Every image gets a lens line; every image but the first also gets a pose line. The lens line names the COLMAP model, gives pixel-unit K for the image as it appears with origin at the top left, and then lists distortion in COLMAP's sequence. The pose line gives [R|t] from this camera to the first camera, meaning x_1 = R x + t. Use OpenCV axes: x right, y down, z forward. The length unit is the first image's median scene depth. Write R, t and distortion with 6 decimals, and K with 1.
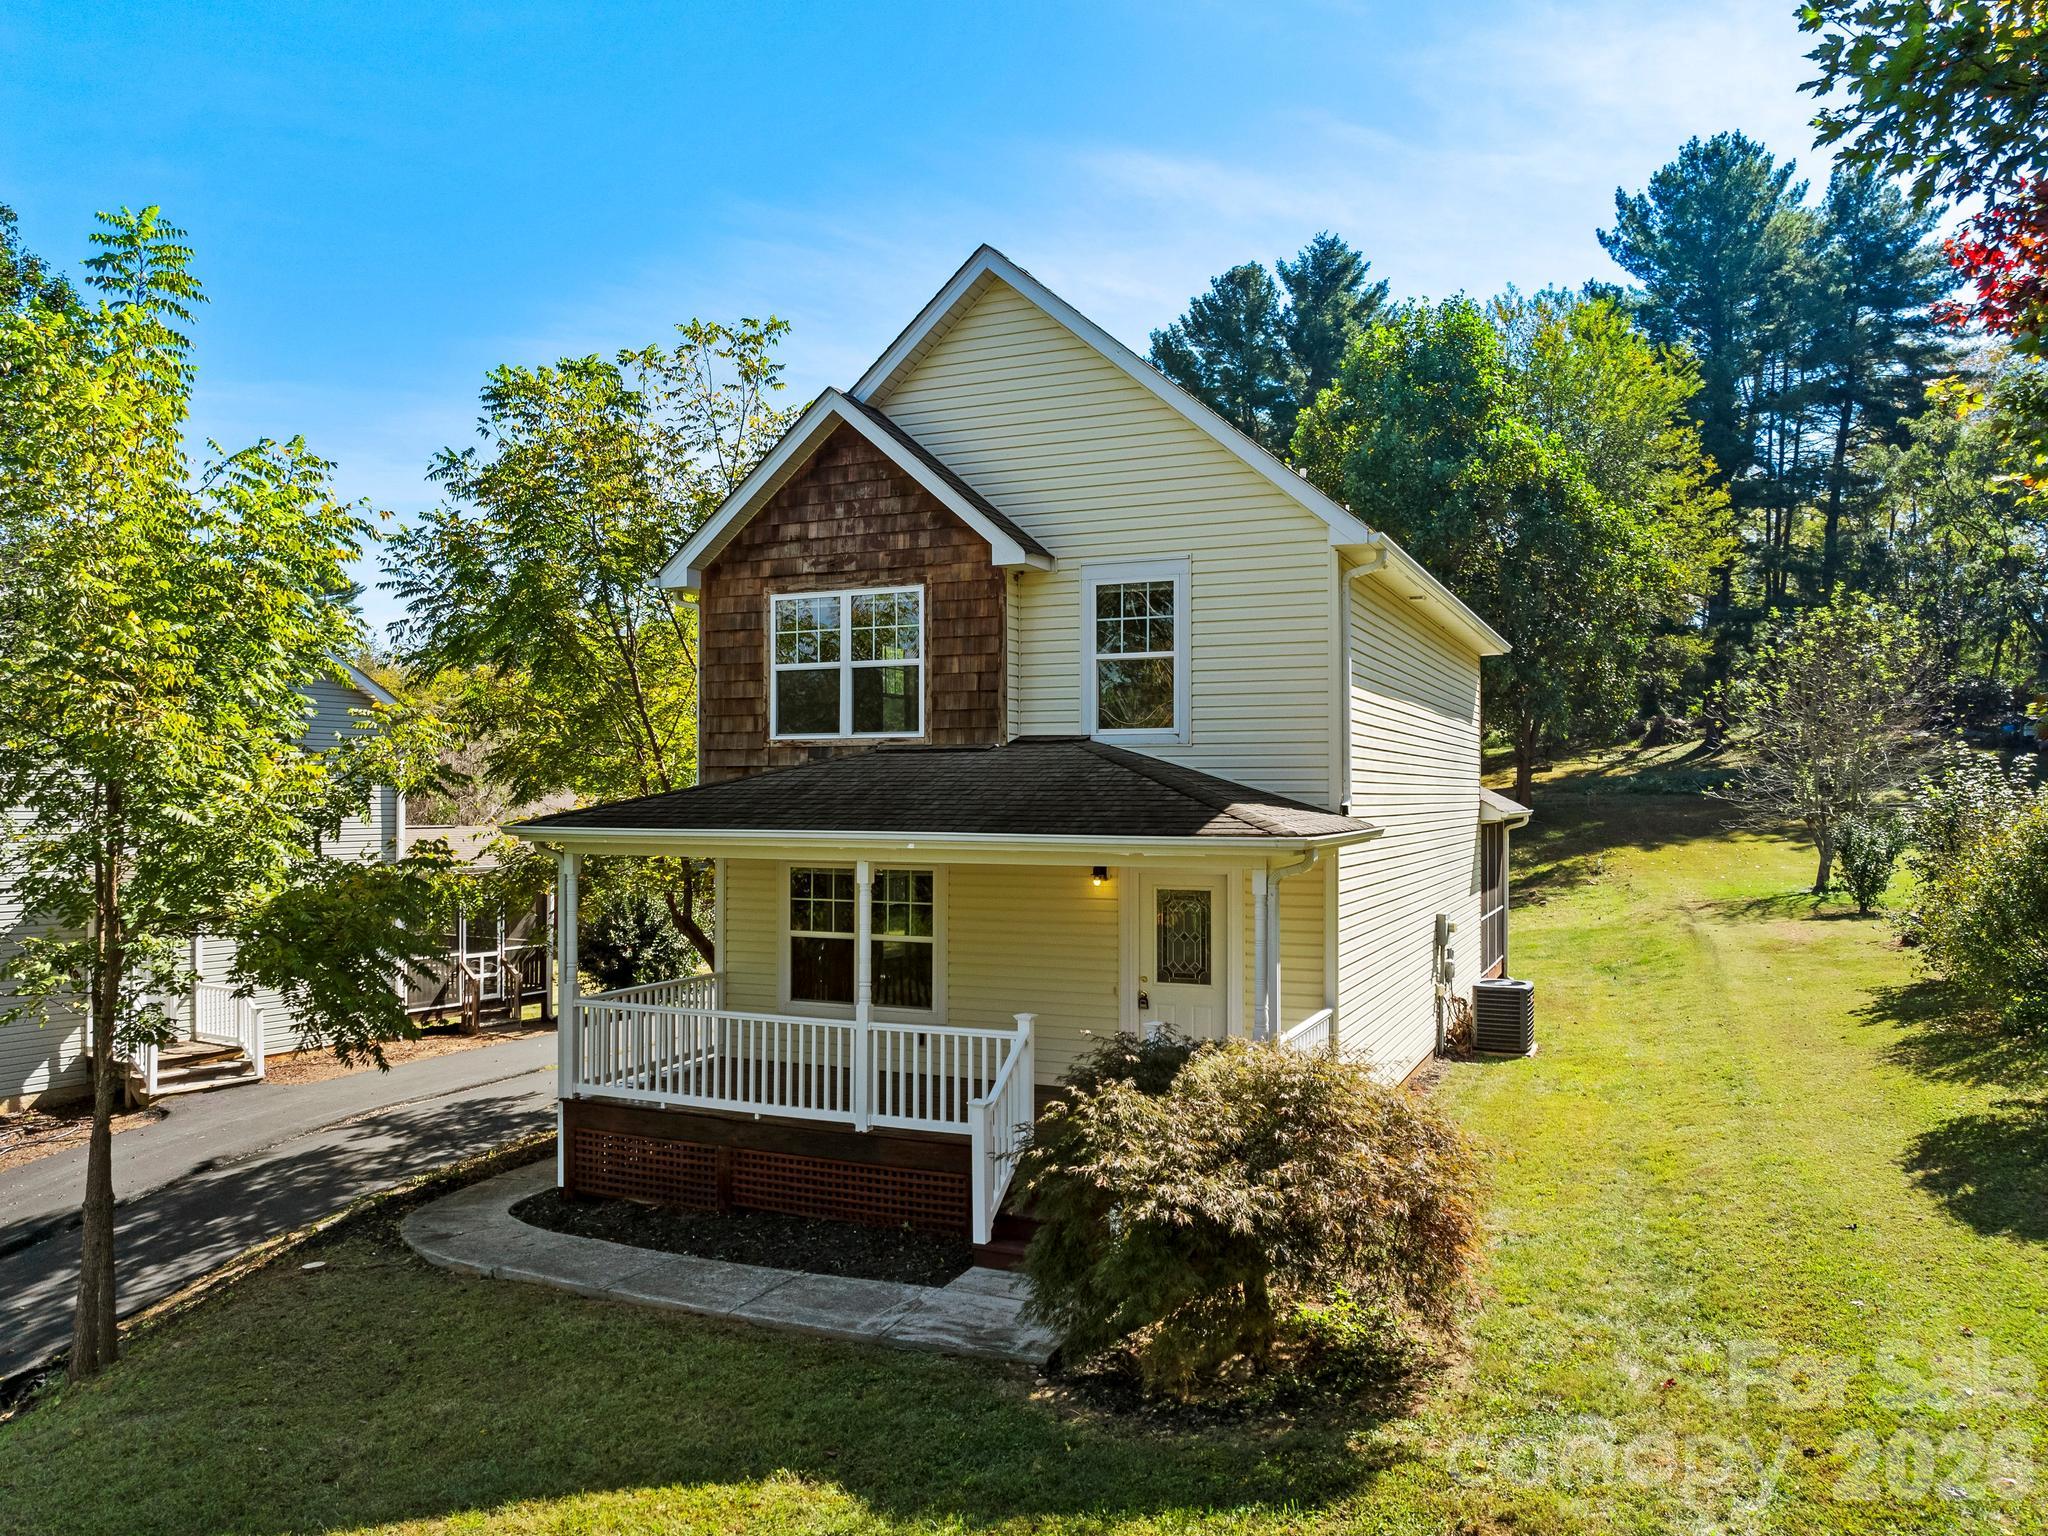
lens RADIAL K [[1448.4, 0, 1020.7], [0, 1448.4, 778.2], [0, 0, 1]] dist [-0.032472, -0.010911]
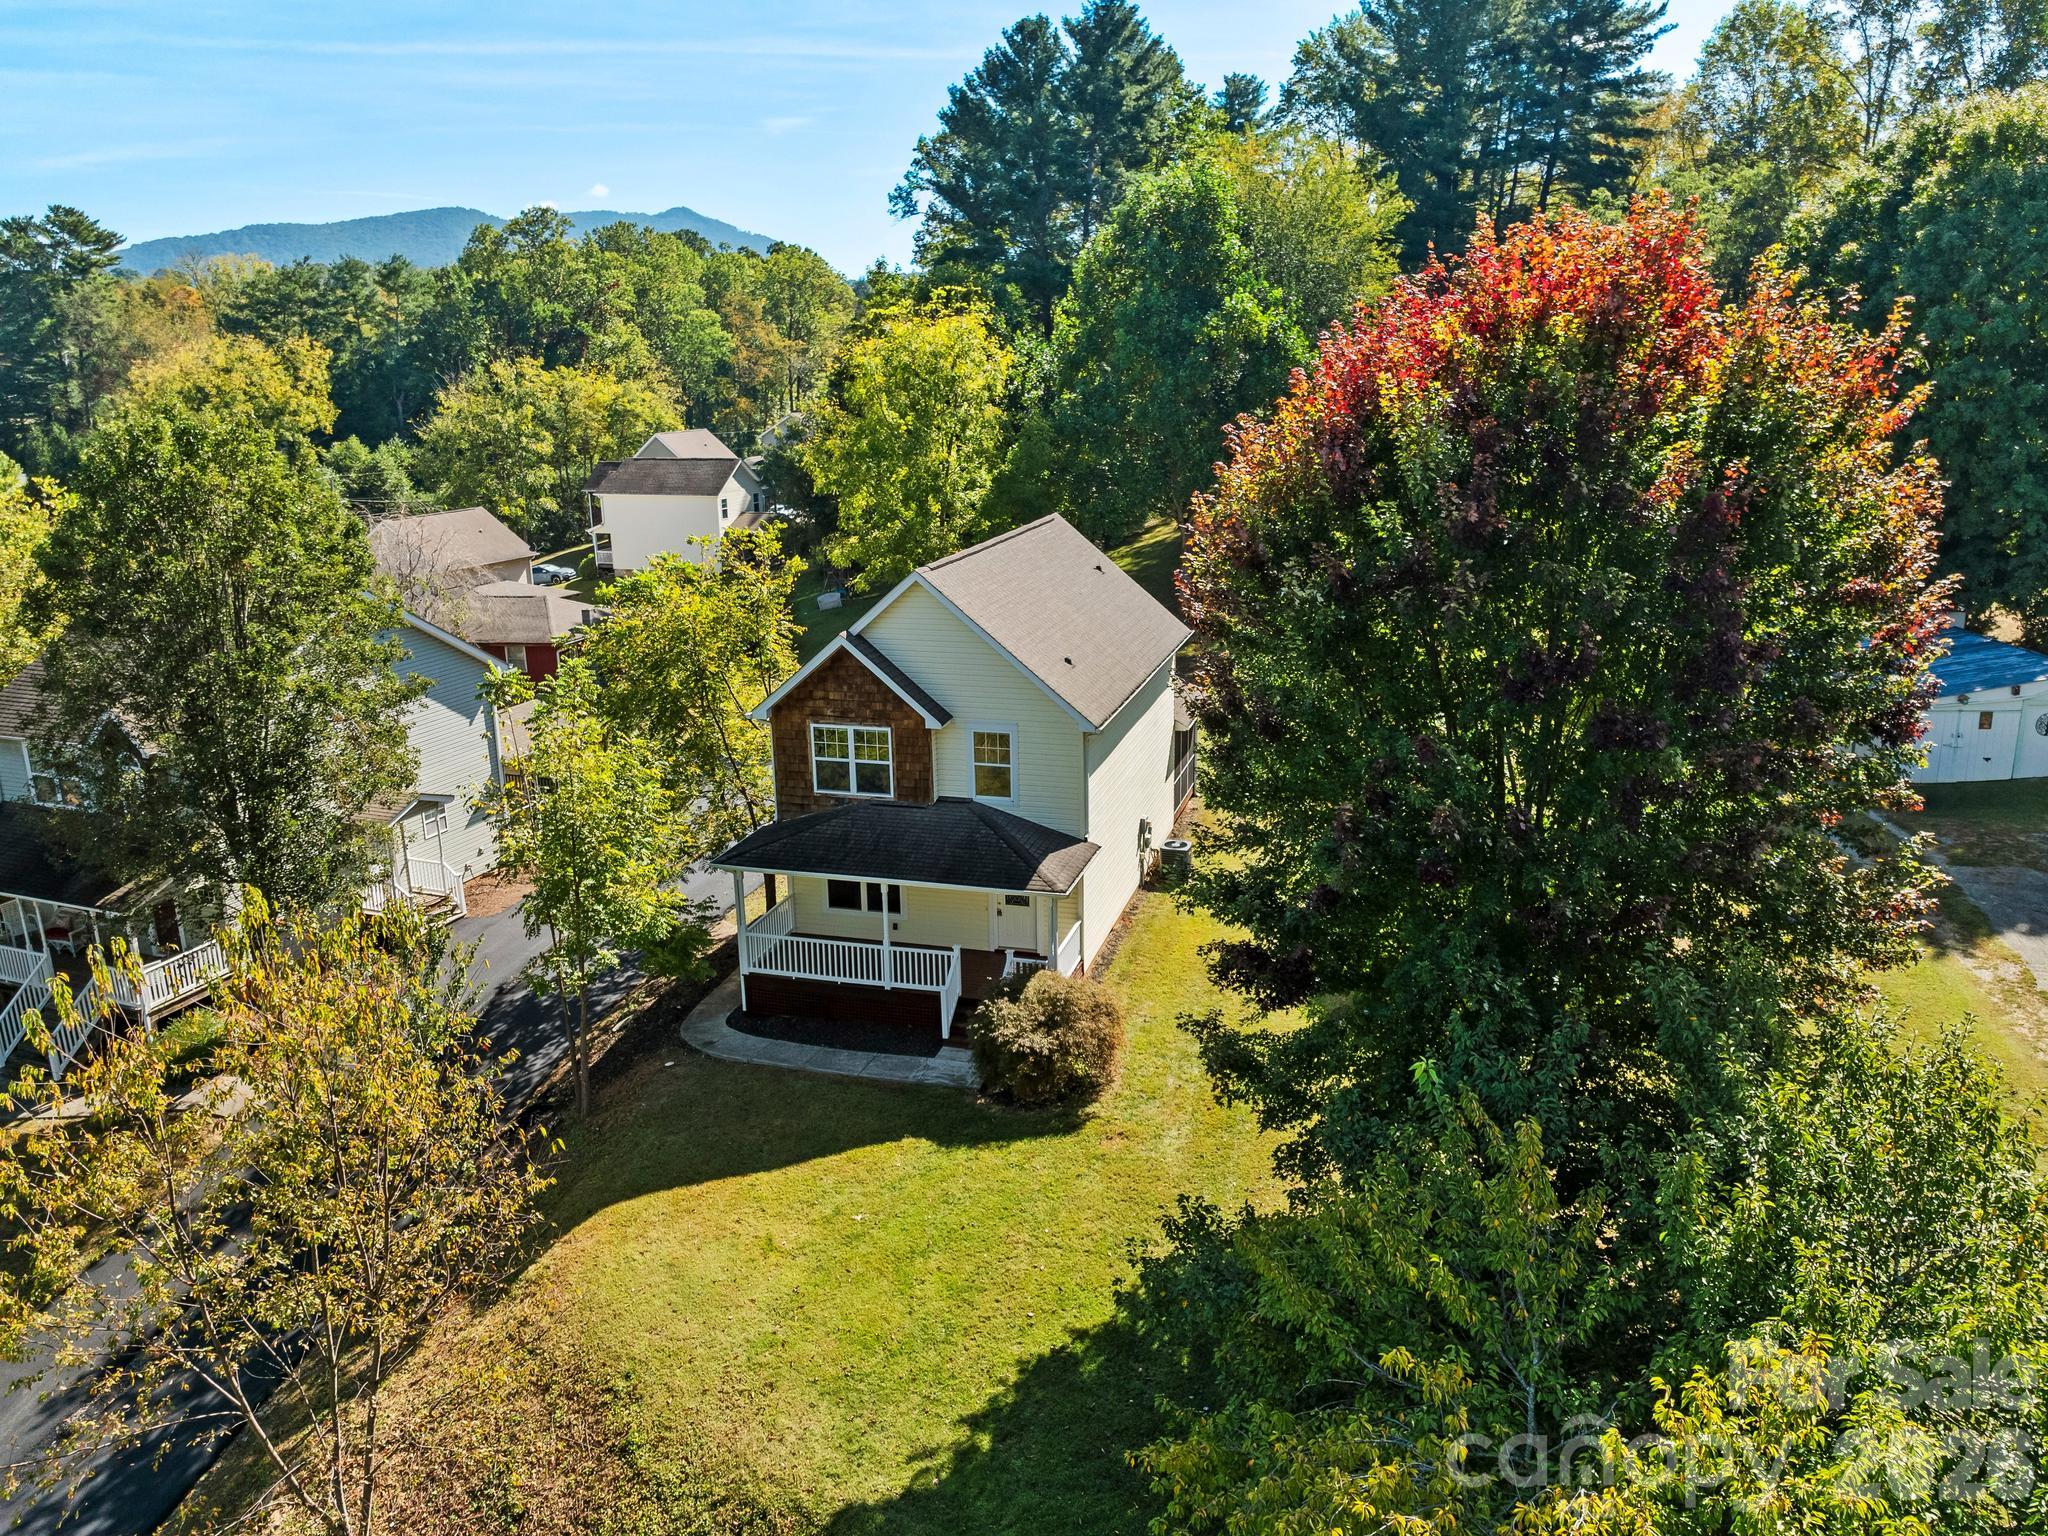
lens RADIAL K [[1448.4, 0, 1021.9], [0, 1448.4, 763.4], [0, 0, 1]] dist [-0.032472, -0.010911]
pose [[0.989484, -0.053562, 0.134363, -0.166056], [0.014657, 0.961259, 0.275257, -0.669513], [-0.143901, -0.270393, 0.951935, -1.053989]]
